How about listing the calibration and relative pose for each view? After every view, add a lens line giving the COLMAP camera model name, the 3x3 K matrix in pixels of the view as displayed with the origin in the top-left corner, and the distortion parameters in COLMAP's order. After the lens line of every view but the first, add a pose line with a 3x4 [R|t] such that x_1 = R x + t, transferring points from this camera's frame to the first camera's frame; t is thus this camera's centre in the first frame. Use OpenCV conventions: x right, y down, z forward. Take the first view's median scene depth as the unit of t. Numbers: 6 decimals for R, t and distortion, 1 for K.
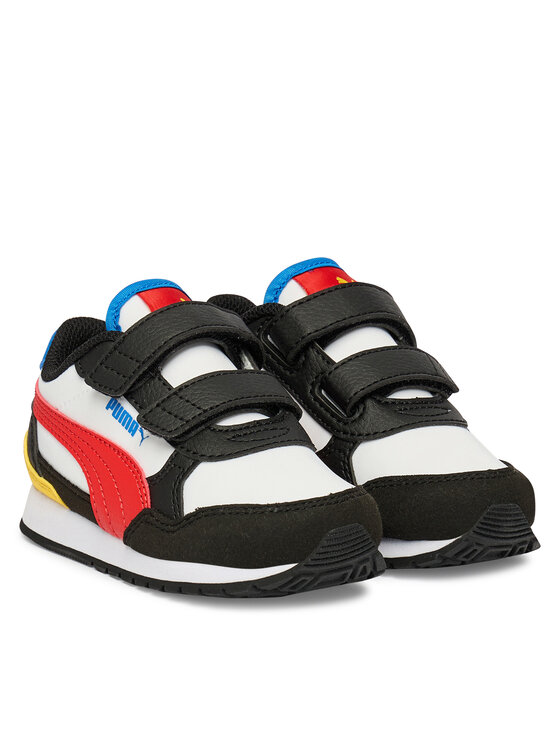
lens RADIAL K [[2184.7, 0, 280.0], [0, 2184.7, 373.0], [0, 0, 1]] dist [0.032159, 0.089830]
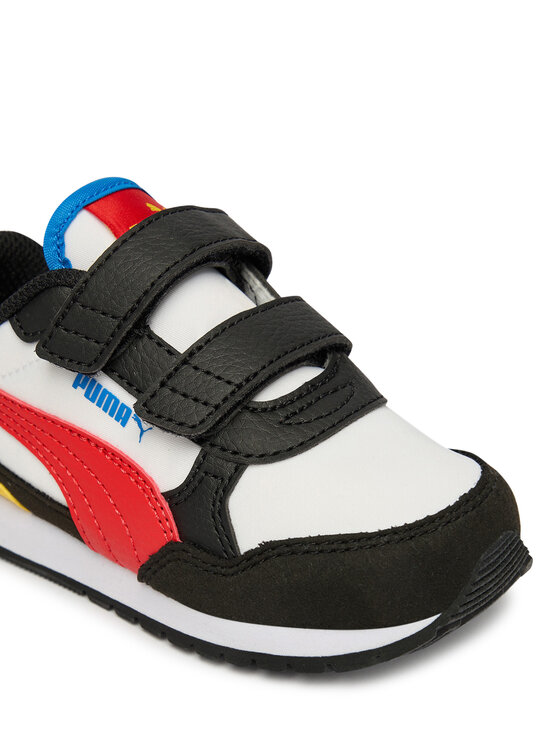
lens RADIAL K [[1340.0, 0, 280.0], [0, 1340.0, 373.0], [0, 0, 1]] dist [-0.234849, 0.040391]
pose [[0.969053, -0.164451, 0.184100, -0.094295], [0.122183, 0.967556, 0.221148, -0.072936], [-0.214495, -0.191810, 0.957706, 0.598020]]
